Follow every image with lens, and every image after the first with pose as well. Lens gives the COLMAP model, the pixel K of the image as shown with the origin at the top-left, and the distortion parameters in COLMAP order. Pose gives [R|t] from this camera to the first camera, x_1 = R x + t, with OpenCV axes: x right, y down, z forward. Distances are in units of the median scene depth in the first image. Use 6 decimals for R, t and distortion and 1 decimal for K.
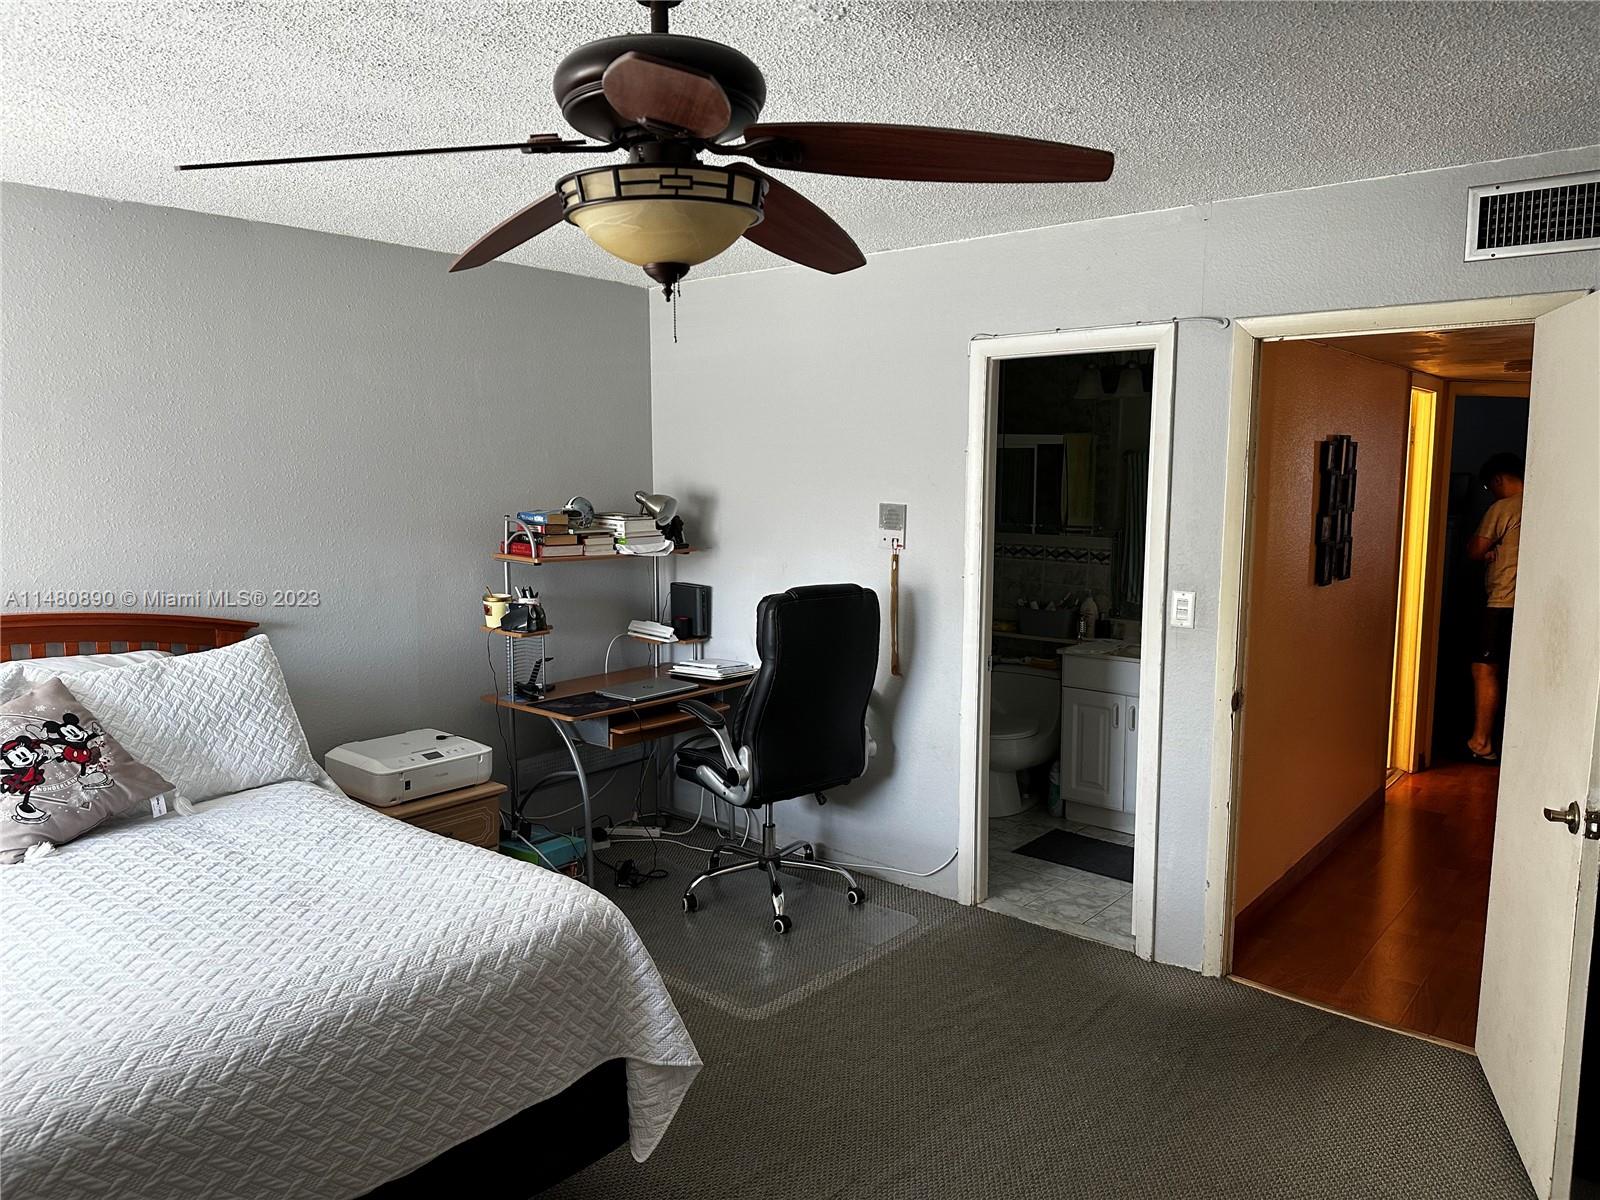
lens RADIAL K [[1114.5, 0, 803.3], [0, 1114.5, 595.7], [0, 0, 1]] dist [0.129656, -0.219360]
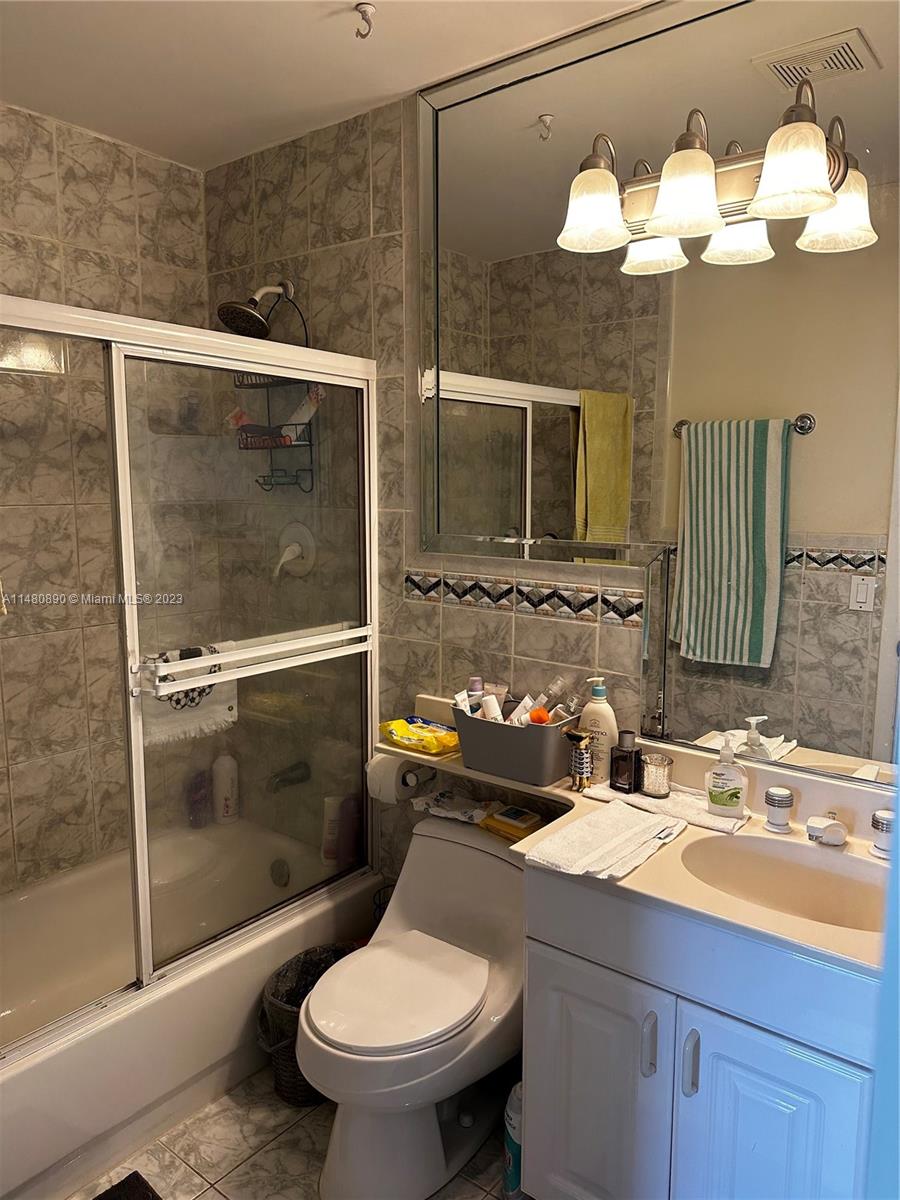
lens RADIAL K [[835.9, 0, 455.8], [0, 835.9, 604.1], [0, 0, 1]] dist [0.129656, -0.219360]
pose [[0.999829, -0.004746, 0.017867, 0.154629], [0.004370, 0.999769, 0.021022, -0.035789], [-0.017963, -0.020940, 0.999619, 0.533662]]
